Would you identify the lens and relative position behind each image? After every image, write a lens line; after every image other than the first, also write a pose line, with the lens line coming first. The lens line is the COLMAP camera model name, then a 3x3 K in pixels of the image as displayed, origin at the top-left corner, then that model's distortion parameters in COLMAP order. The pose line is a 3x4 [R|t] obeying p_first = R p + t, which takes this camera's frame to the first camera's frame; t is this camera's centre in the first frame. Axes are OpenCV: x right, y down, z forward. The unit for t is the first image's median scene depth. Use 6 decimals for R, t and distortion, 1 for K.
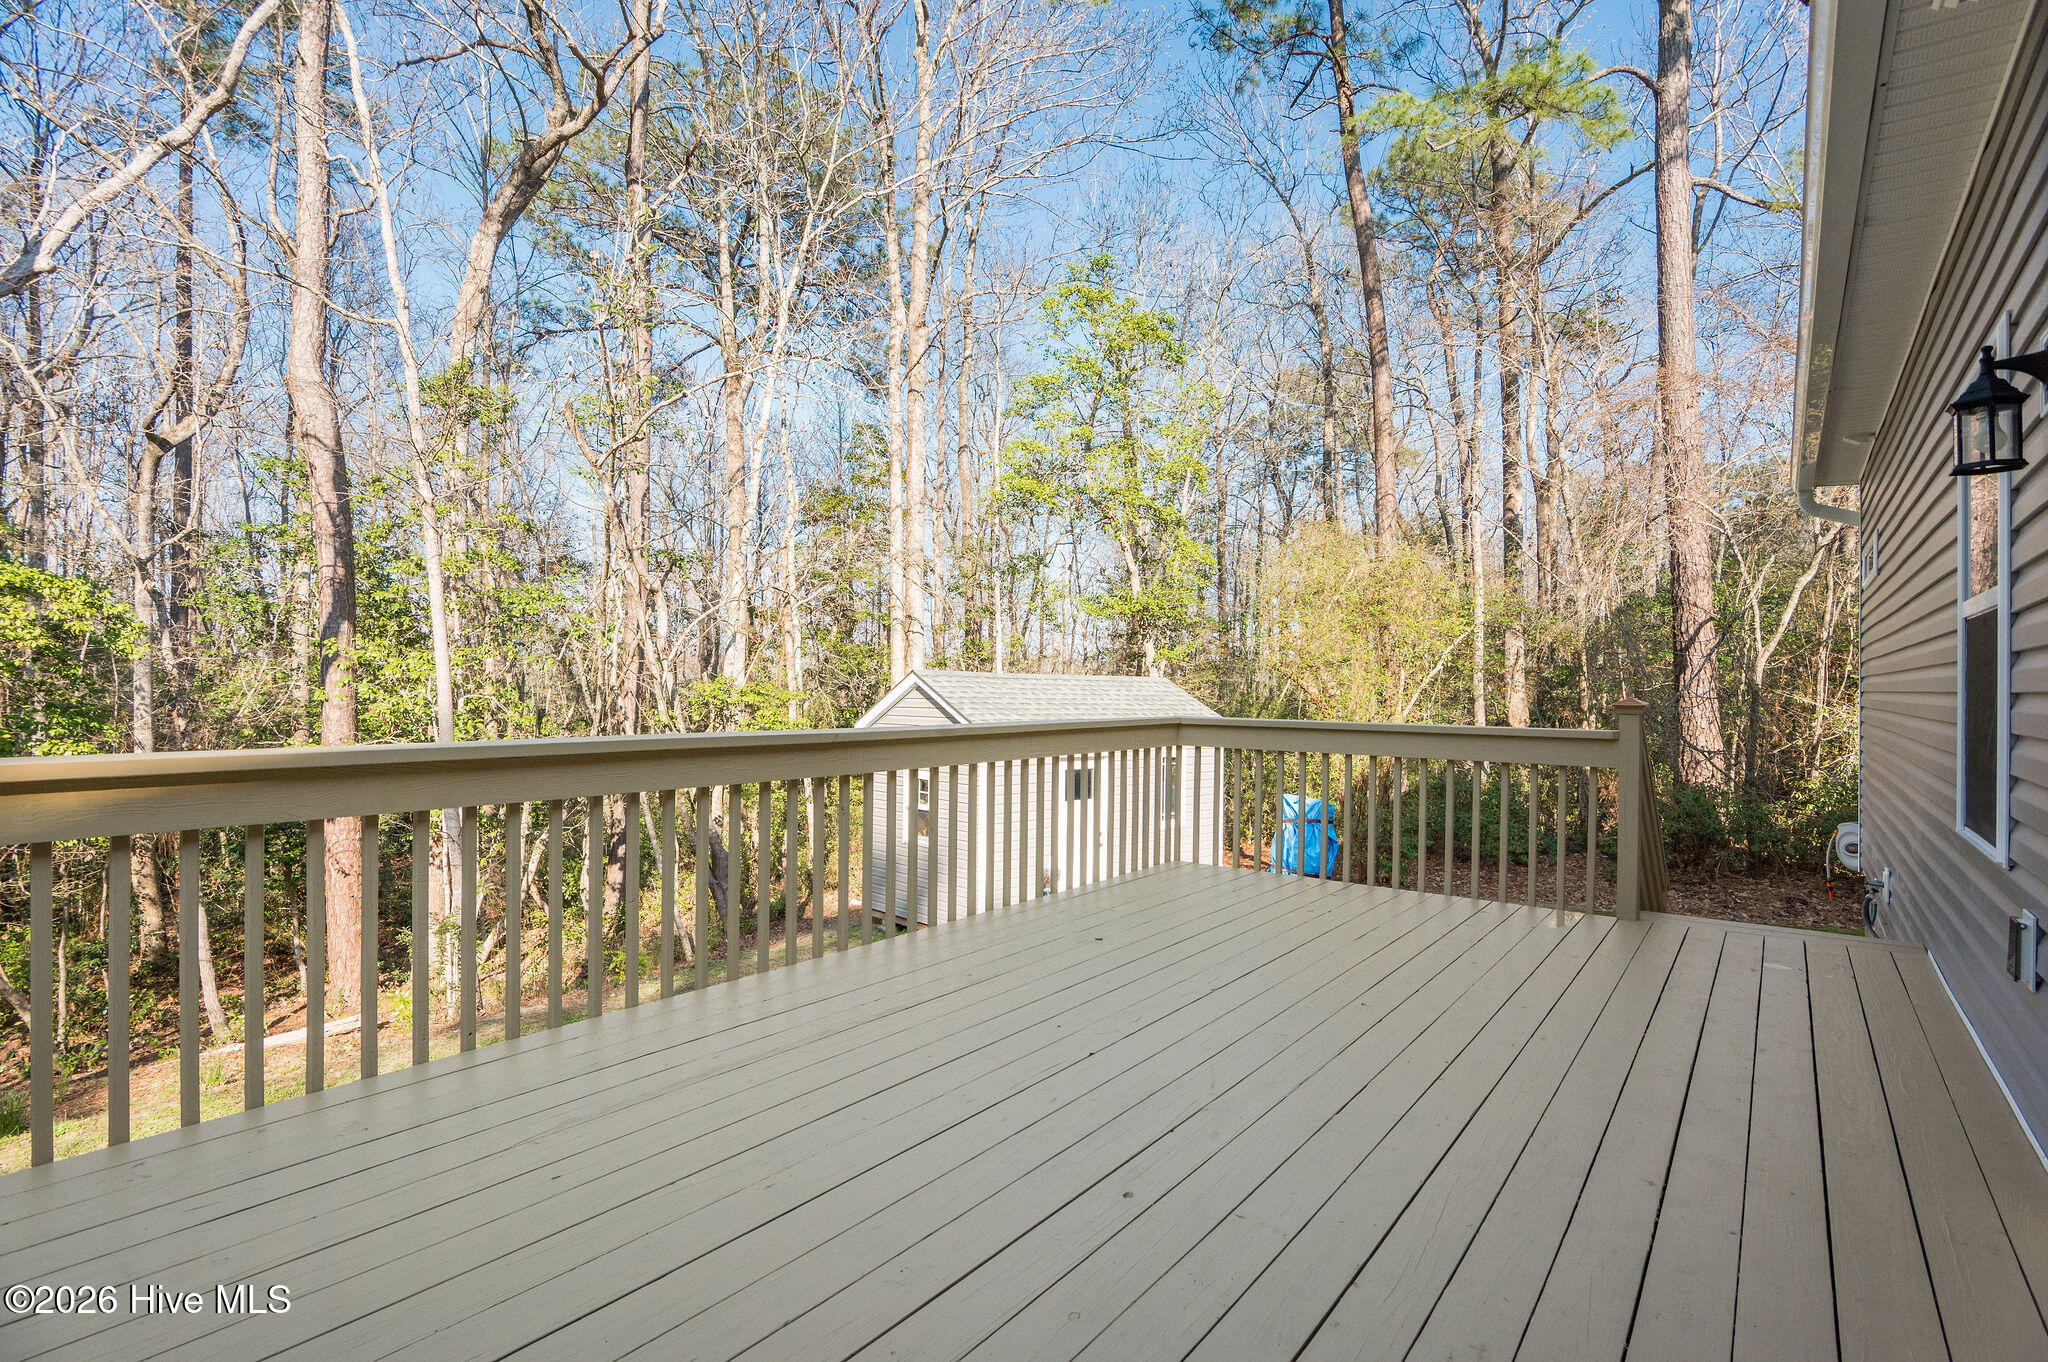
lens RADIAL K [[1002.5, 0, 1024.0], [0, 1002.5, 681.0], [0, 0, 1]] dist [-0.038773, -0.000234]
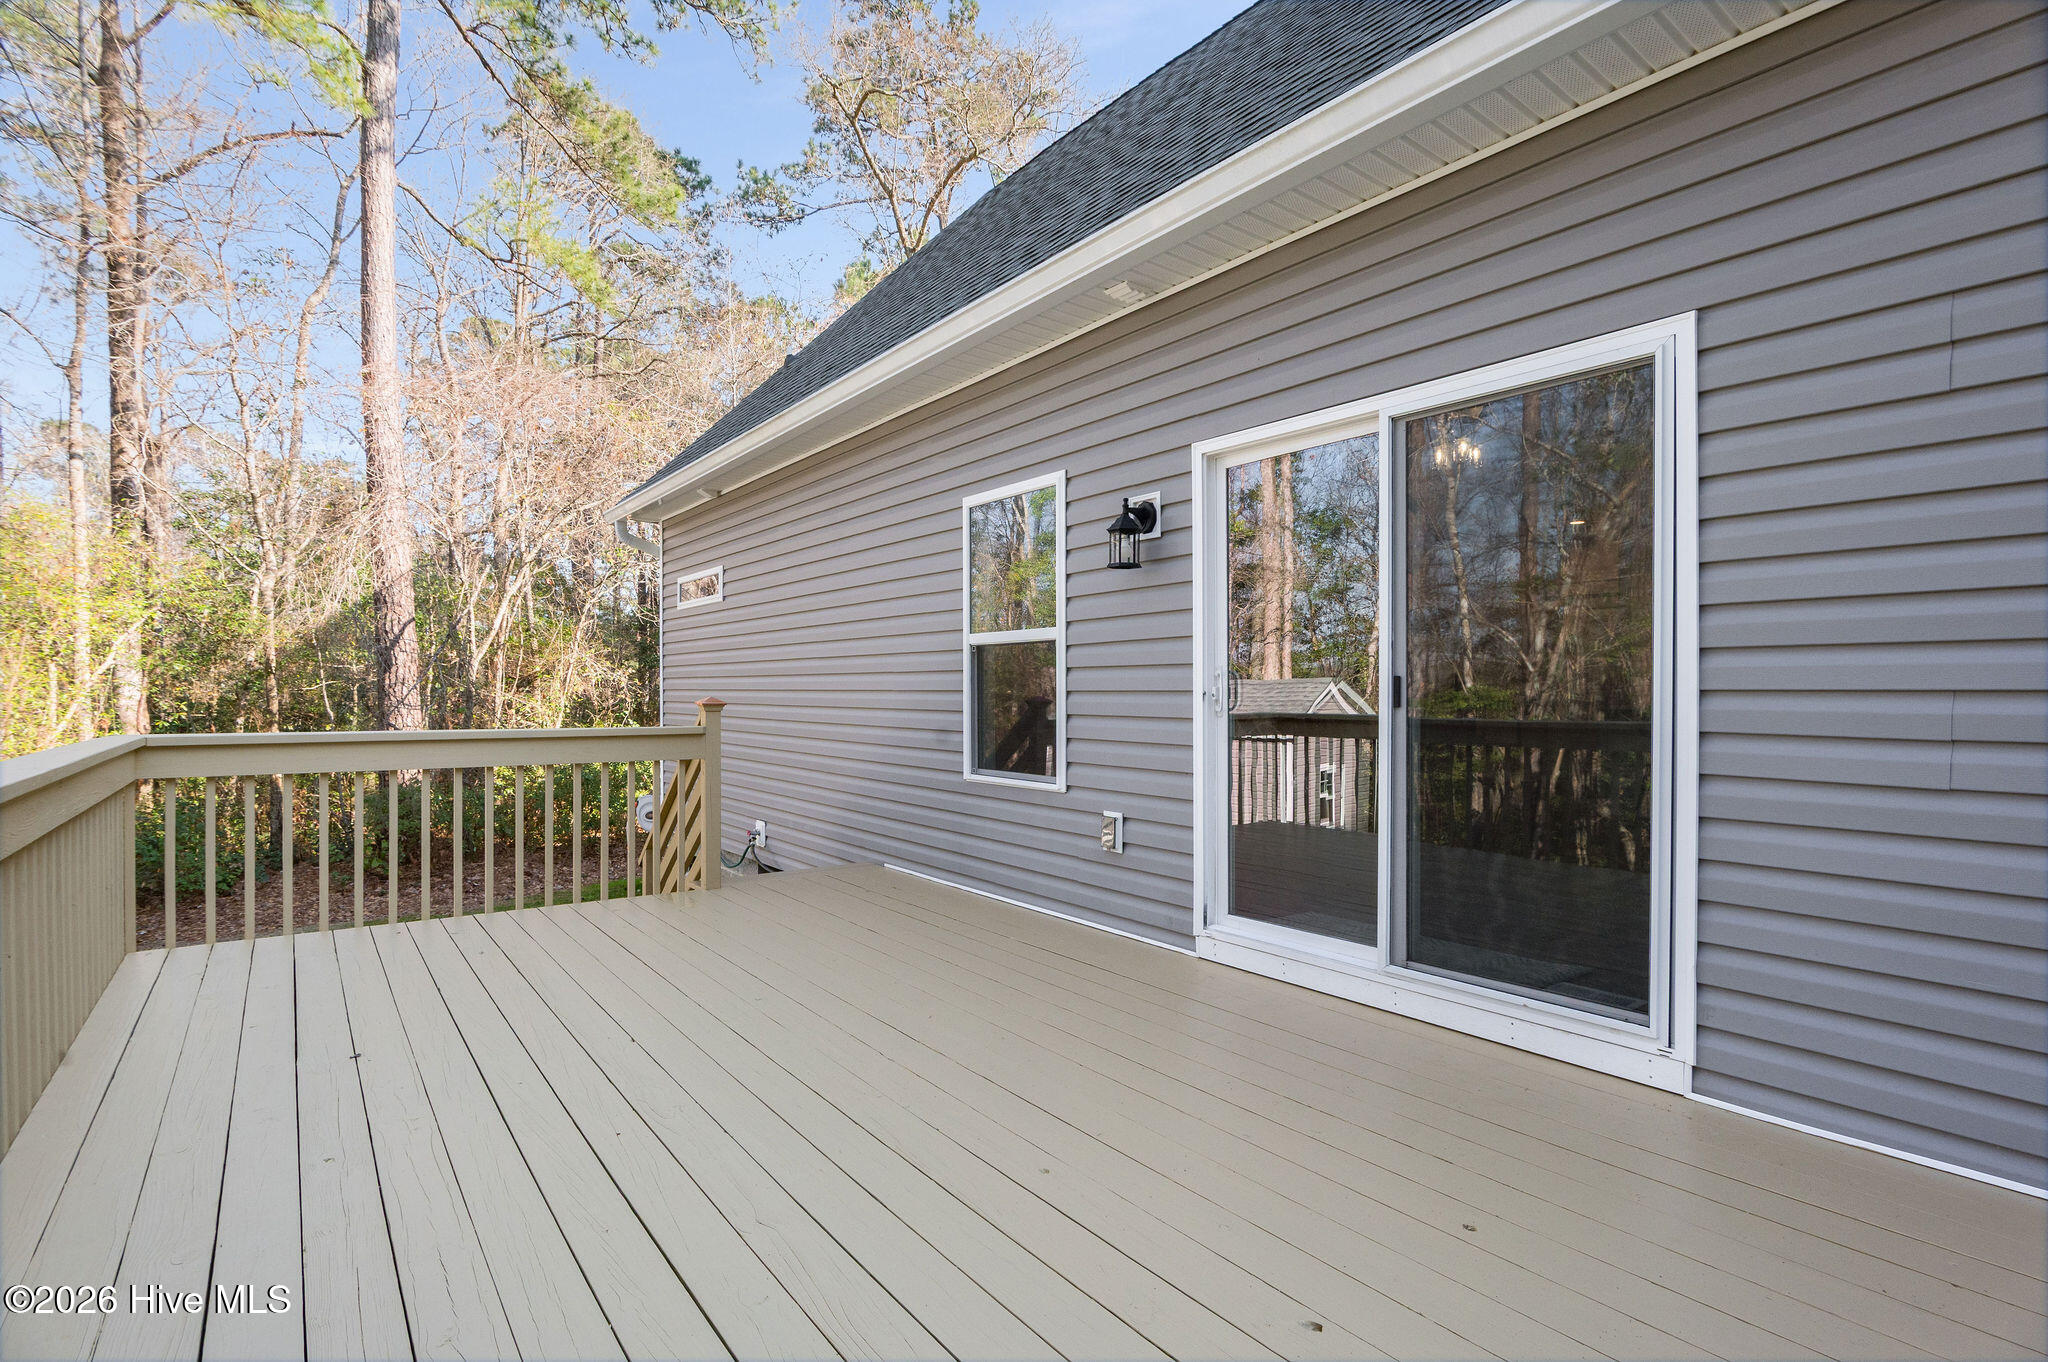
lens RADIAL K [[989.7, 0, 1024.0], [0, 989.7, 681.0], [0, 0, 1]] dist [0.001343, 0.000011]
pose [[0.268665, -0.005698, 0.963217, -0.248354], [0.002610, 0.999983, 0.005187, -0.004134], [-0.963230, 0.001121, 0.268675, 0.200978]]
